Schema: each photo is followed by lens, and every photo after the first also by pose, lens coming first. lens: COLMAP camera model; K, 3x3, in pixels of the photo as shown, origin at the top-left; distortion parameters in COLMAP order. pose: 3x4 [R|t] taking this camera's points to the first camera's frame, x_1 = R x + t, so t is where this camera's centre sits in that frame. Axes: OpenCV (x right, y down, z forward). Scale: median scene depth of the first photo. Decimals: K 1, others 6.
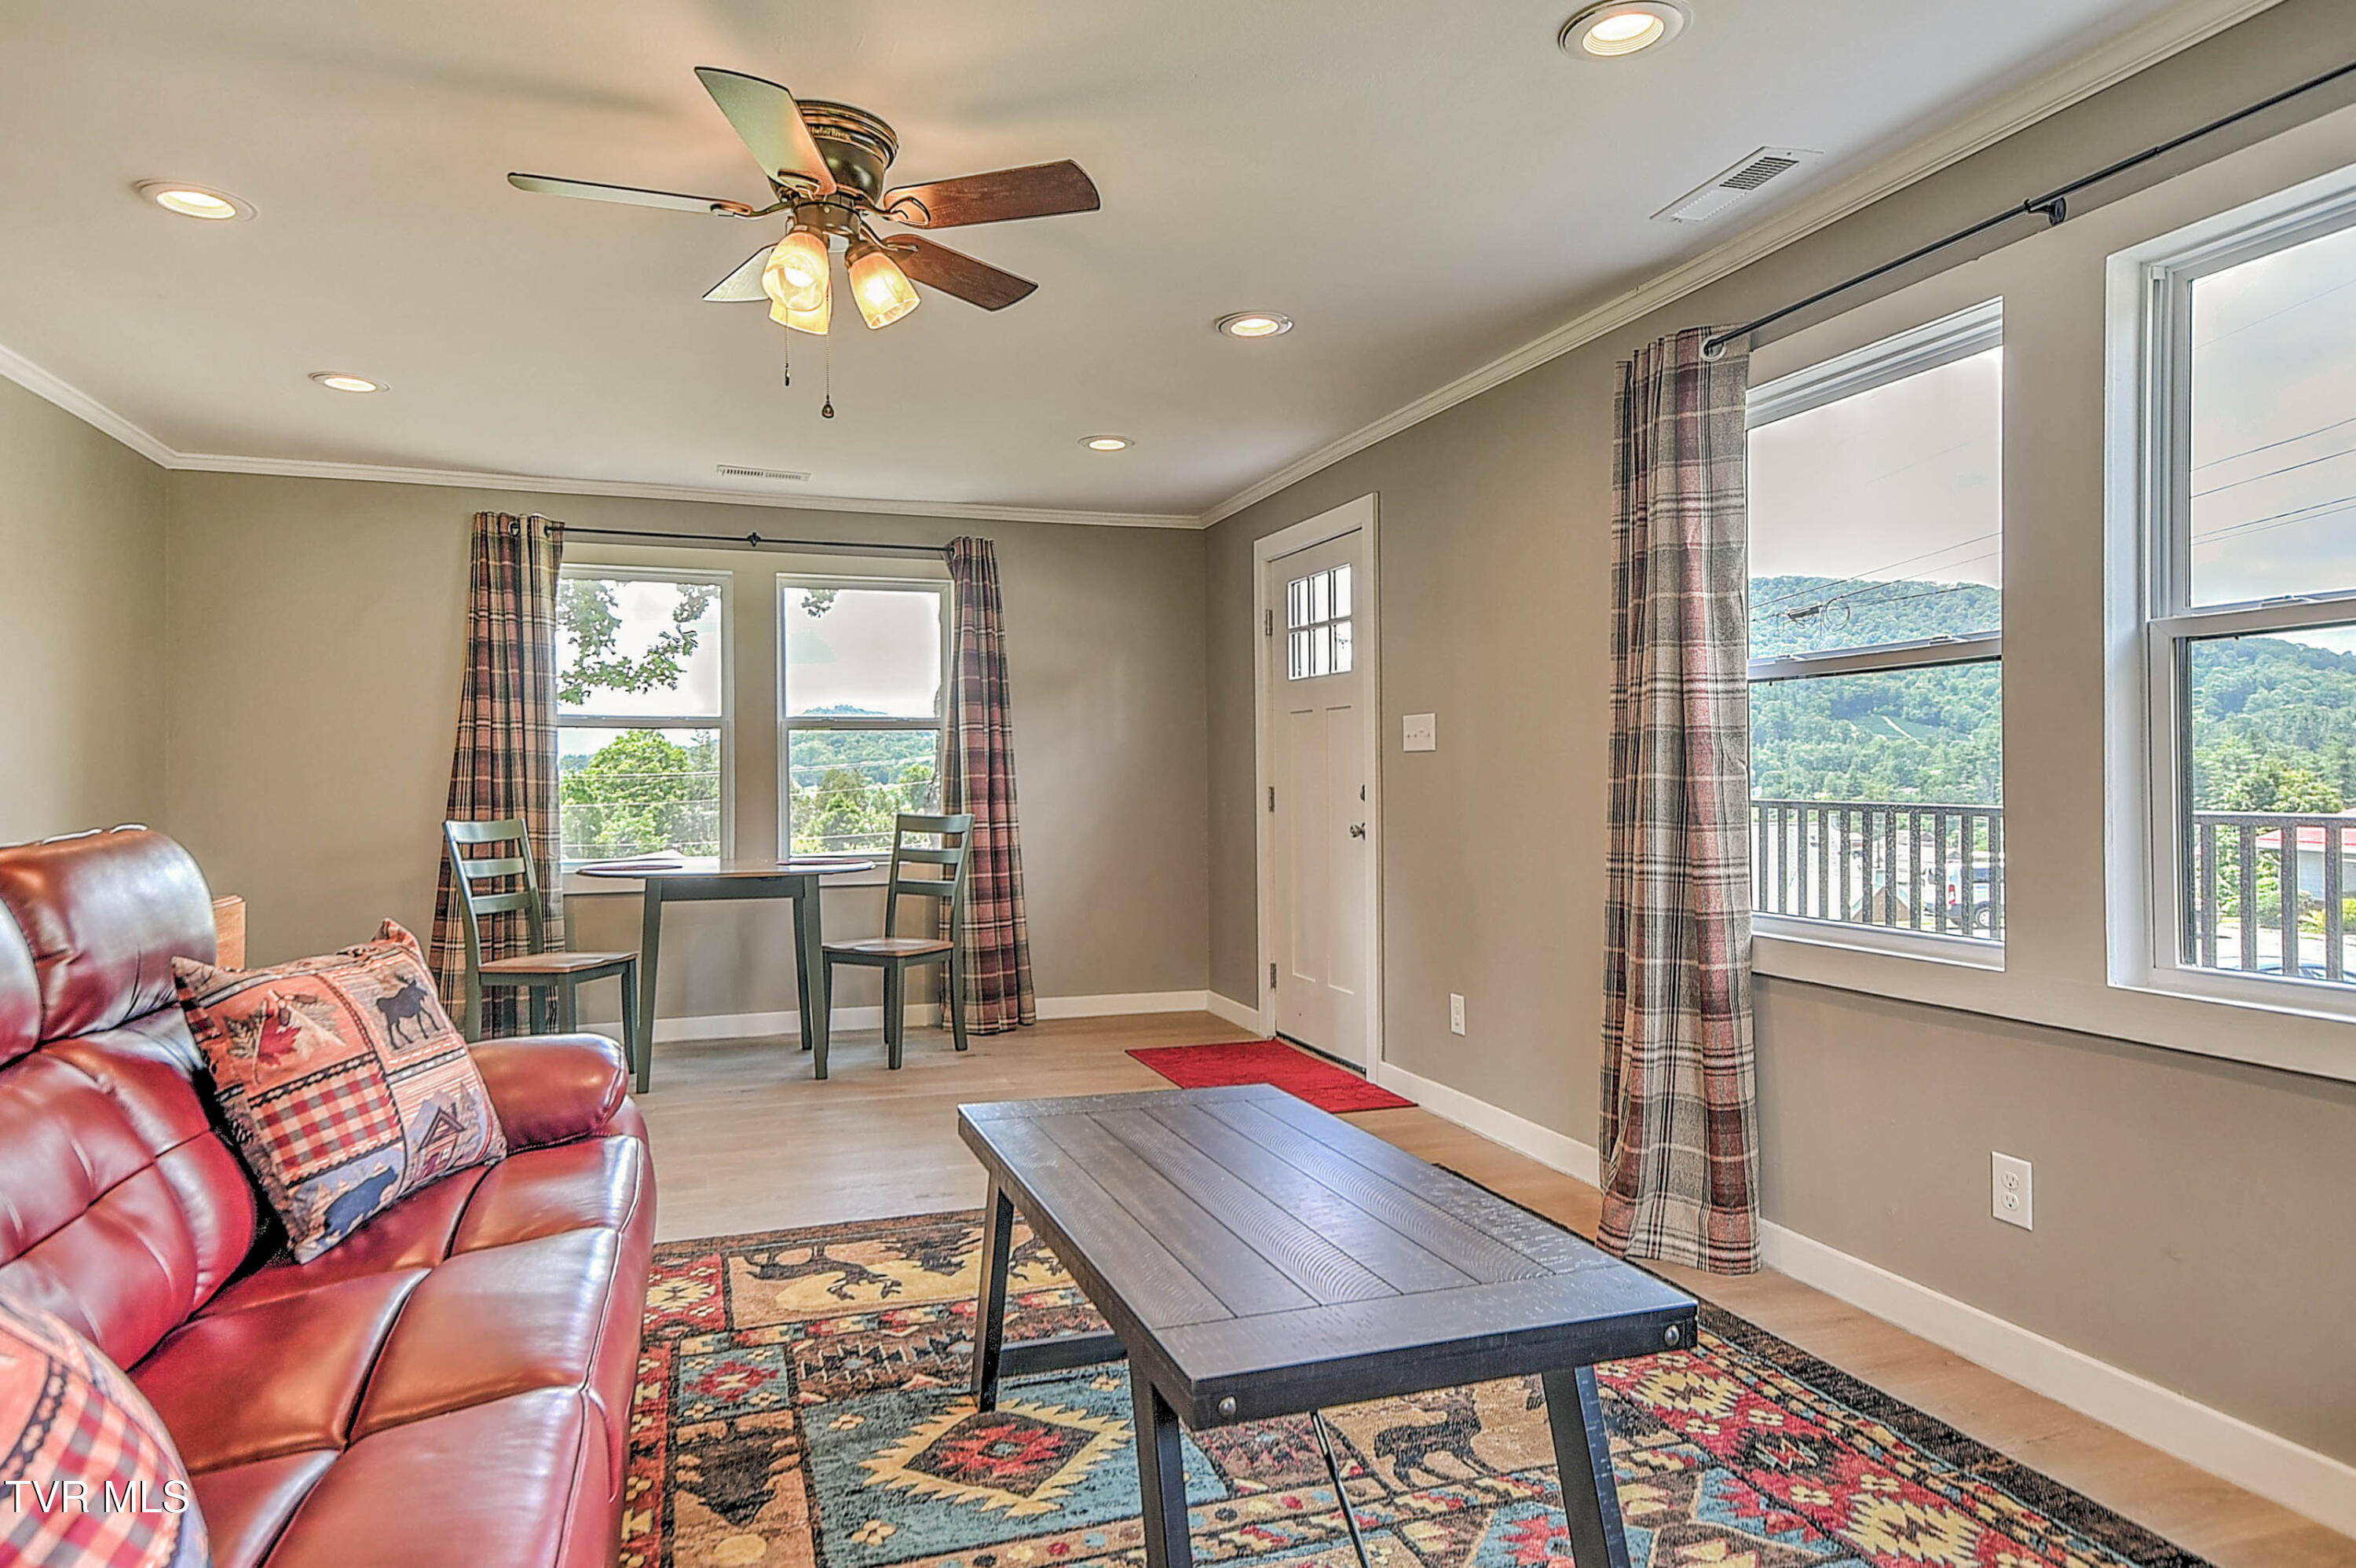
lens RADIAL K [[1388.7, 0, 1151.7], [0, 1388.7, 775.9], [0, 0, 1]] dist [0.031692, 0.003870]
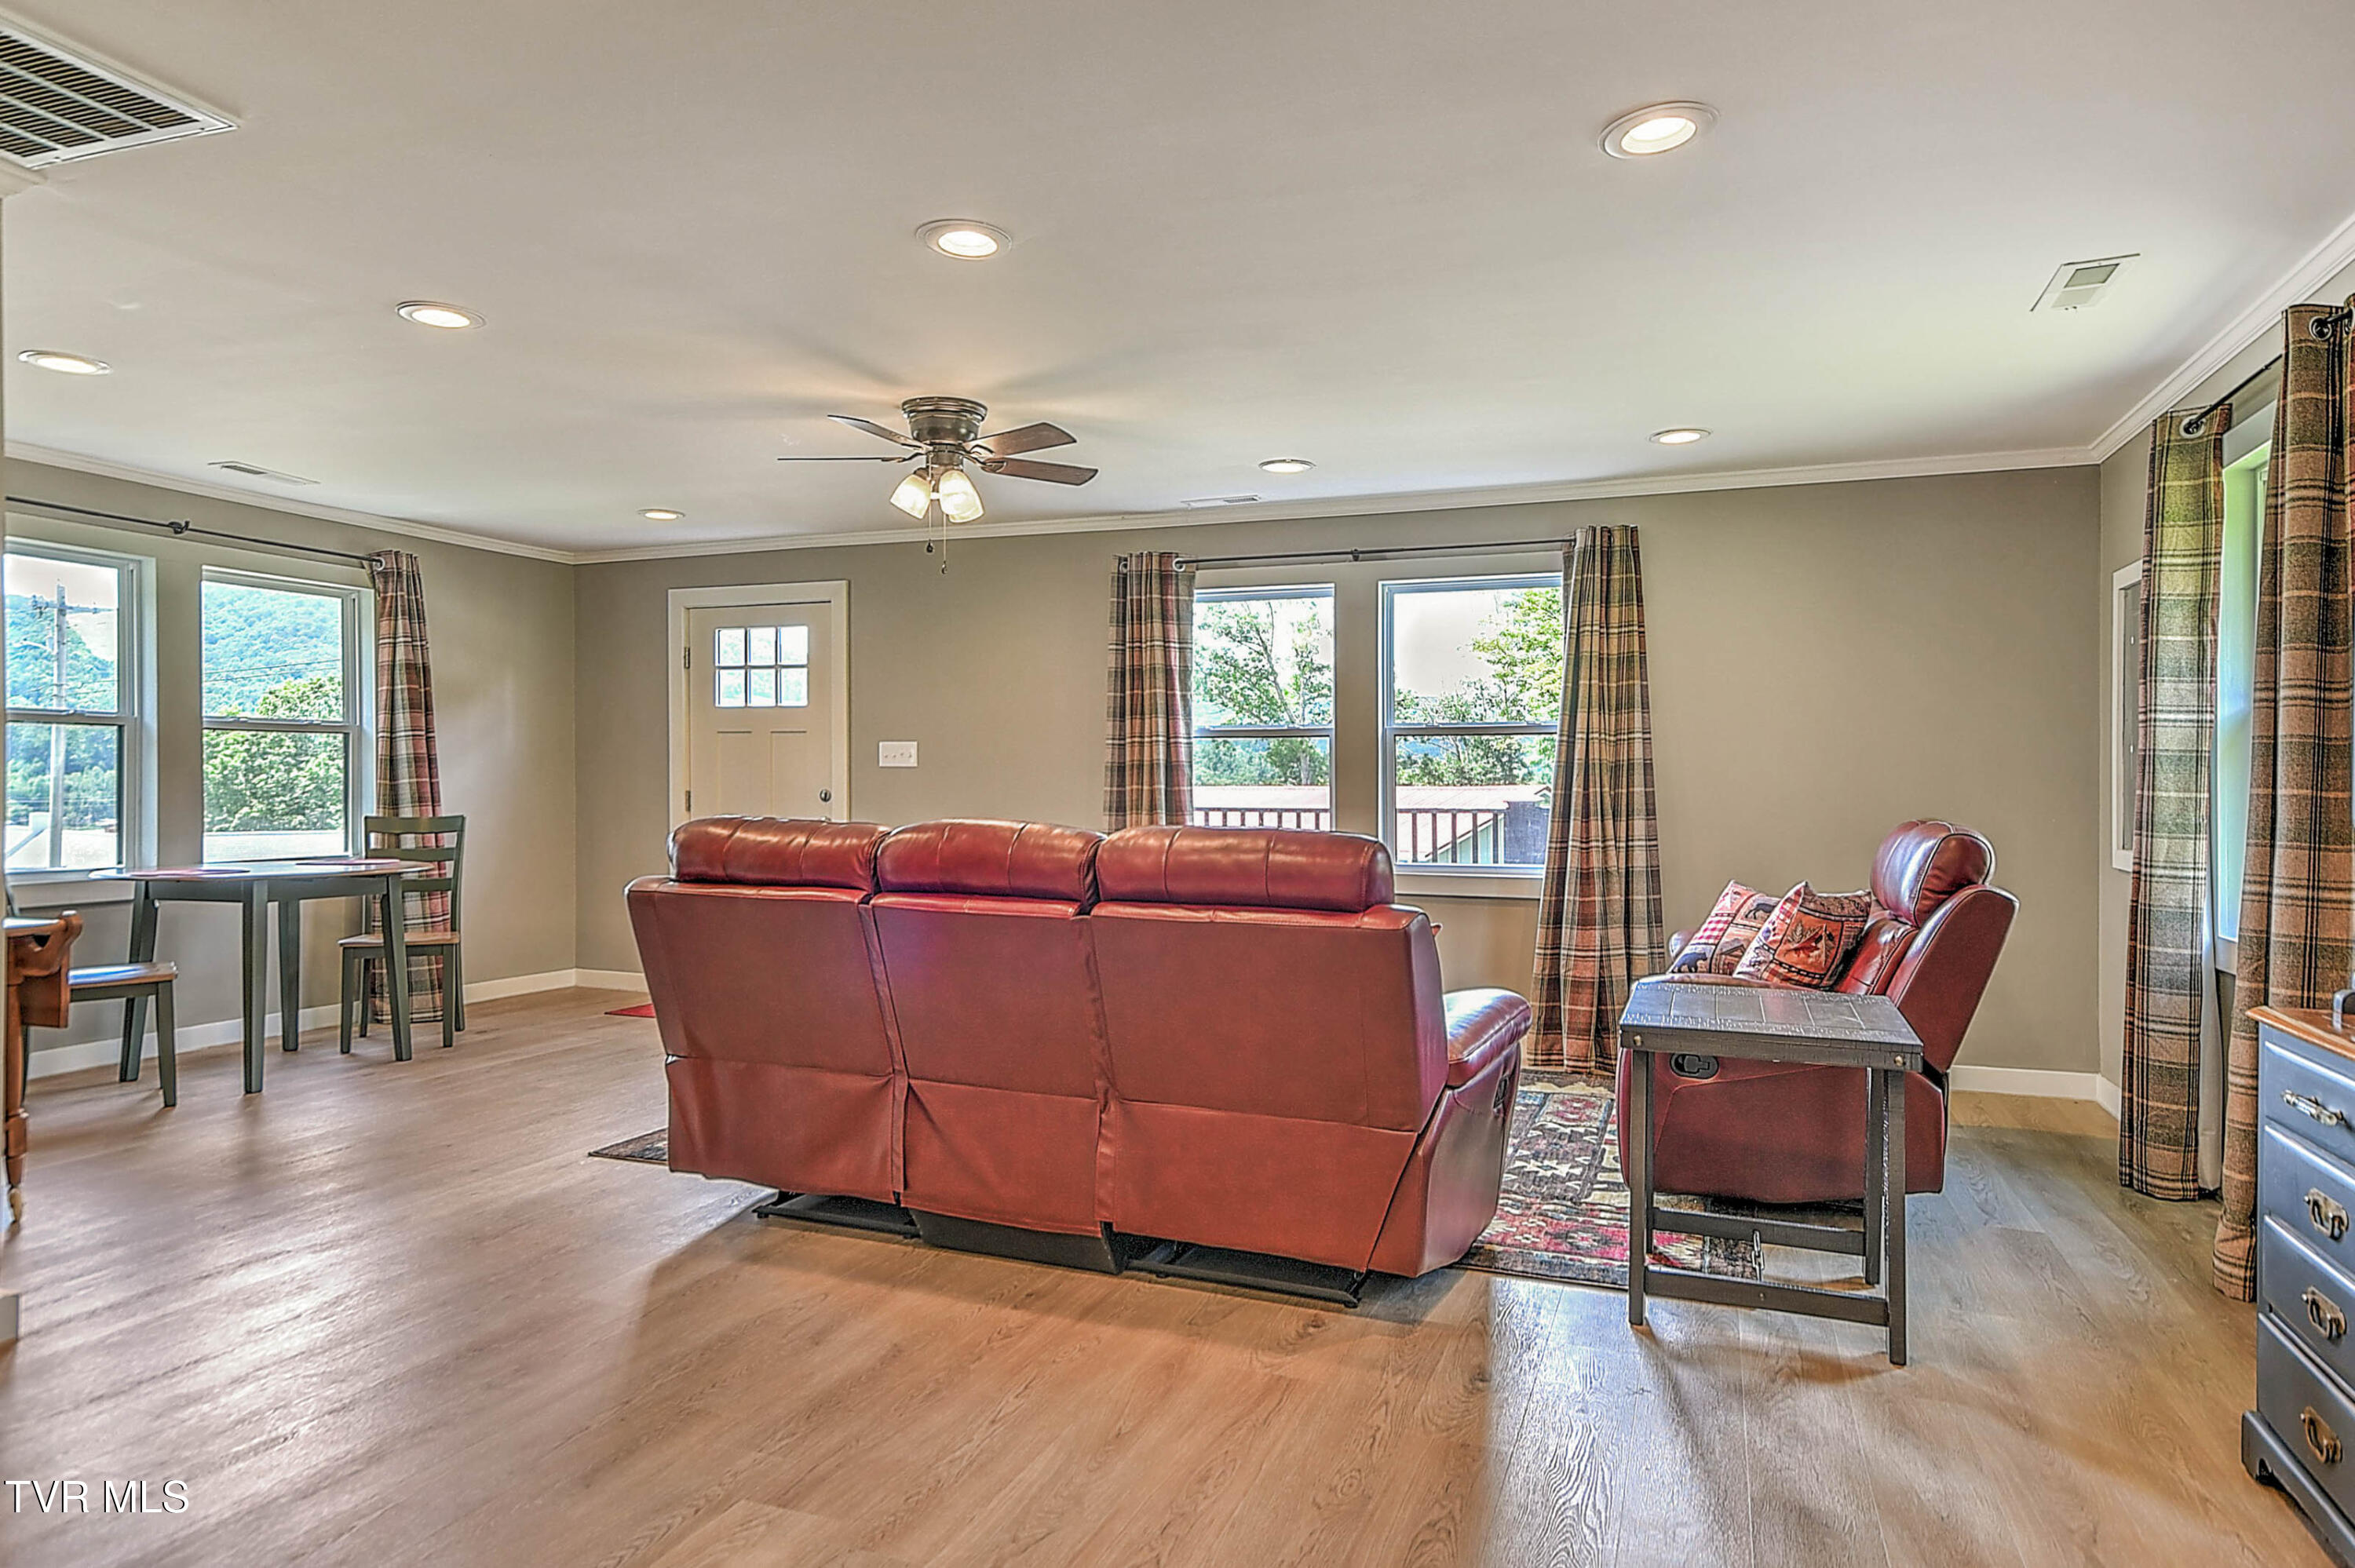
lens RADIAL K [[1388.0, 0, 1184.2], [0, 1388.0, 793.2], [0, 0, 1]] dist [0.031692, 0.003870]
pose [[0.624971, -0.002233, 0.780645, -0.657370], [-0.006100, 0.999951, 0.007743, -0.001421], [-0.780625, -0.009601, 0.624927, -0.139364]]
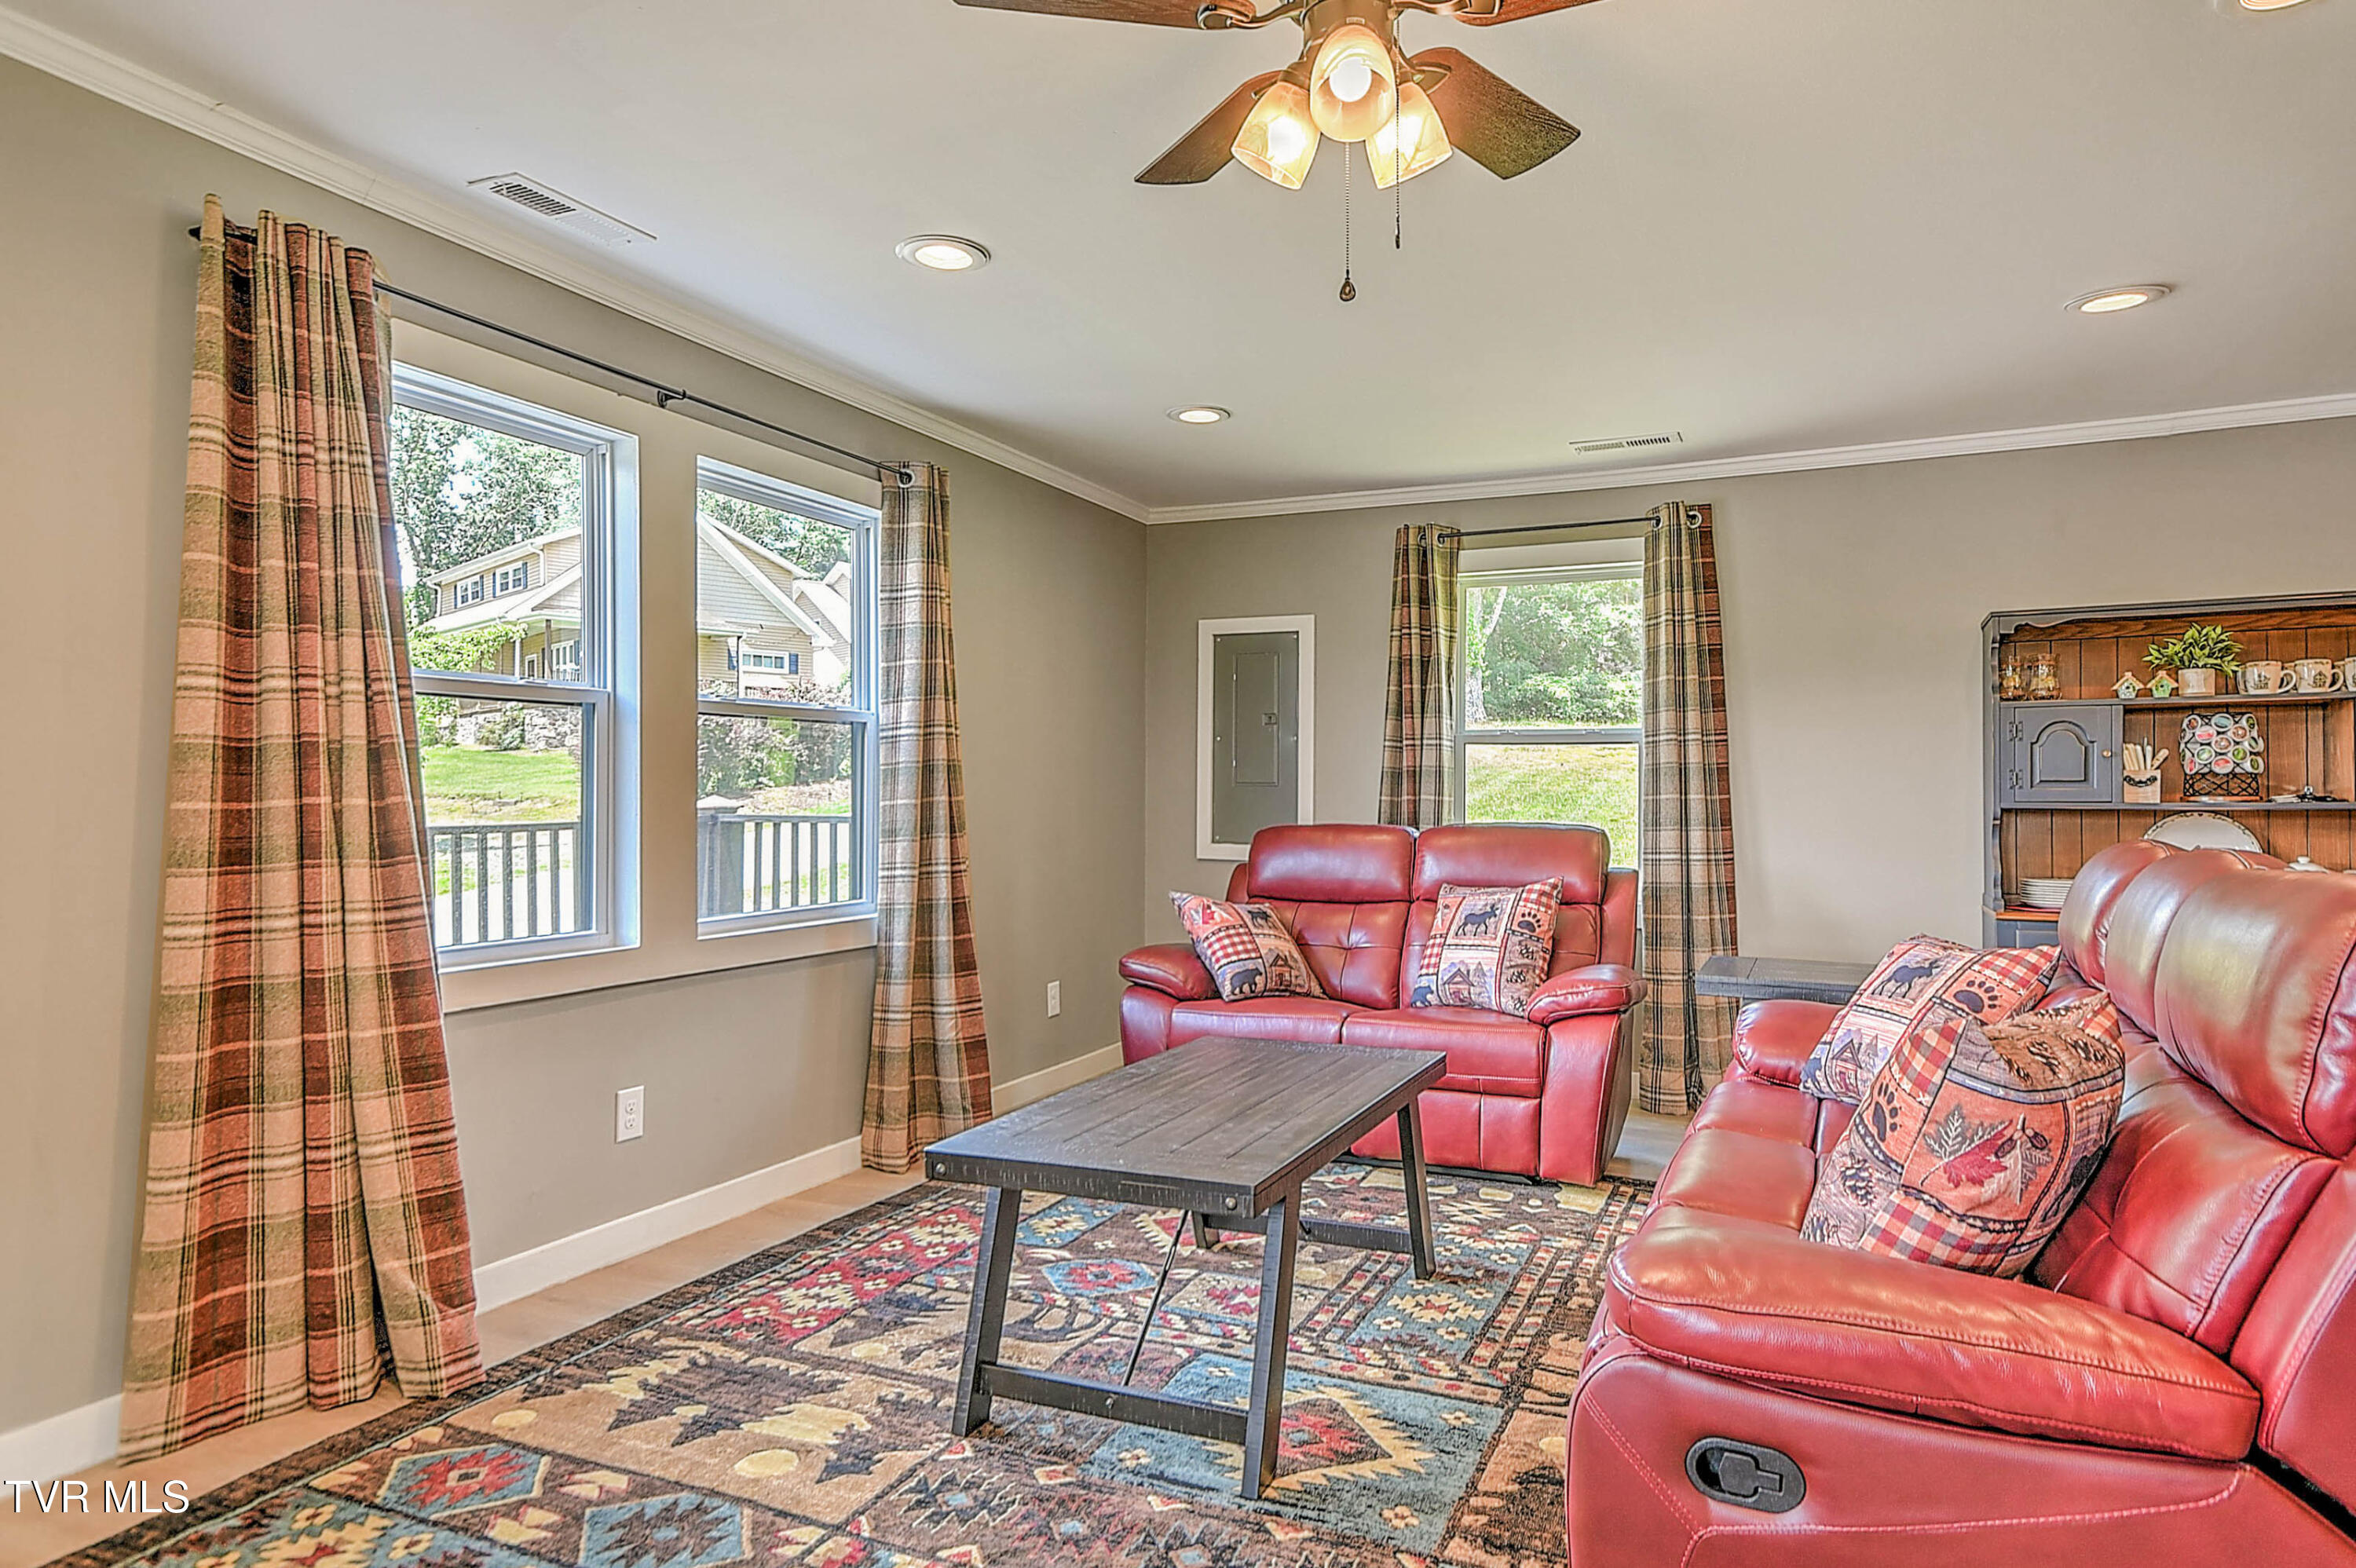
lens RADIAL K [[1388.7, 0, 1220.6], [0, 1388.7, 778.1], [0, 0, 1]] dist [0.031692, 0.003870]
pose [[-0.741114, 0.008758, 0.671322, -0.318015], [0.000417, 0.999921, -0.012585, -0.001388], [-0.671379, -0.009047, -0.741059, 0.749566]]
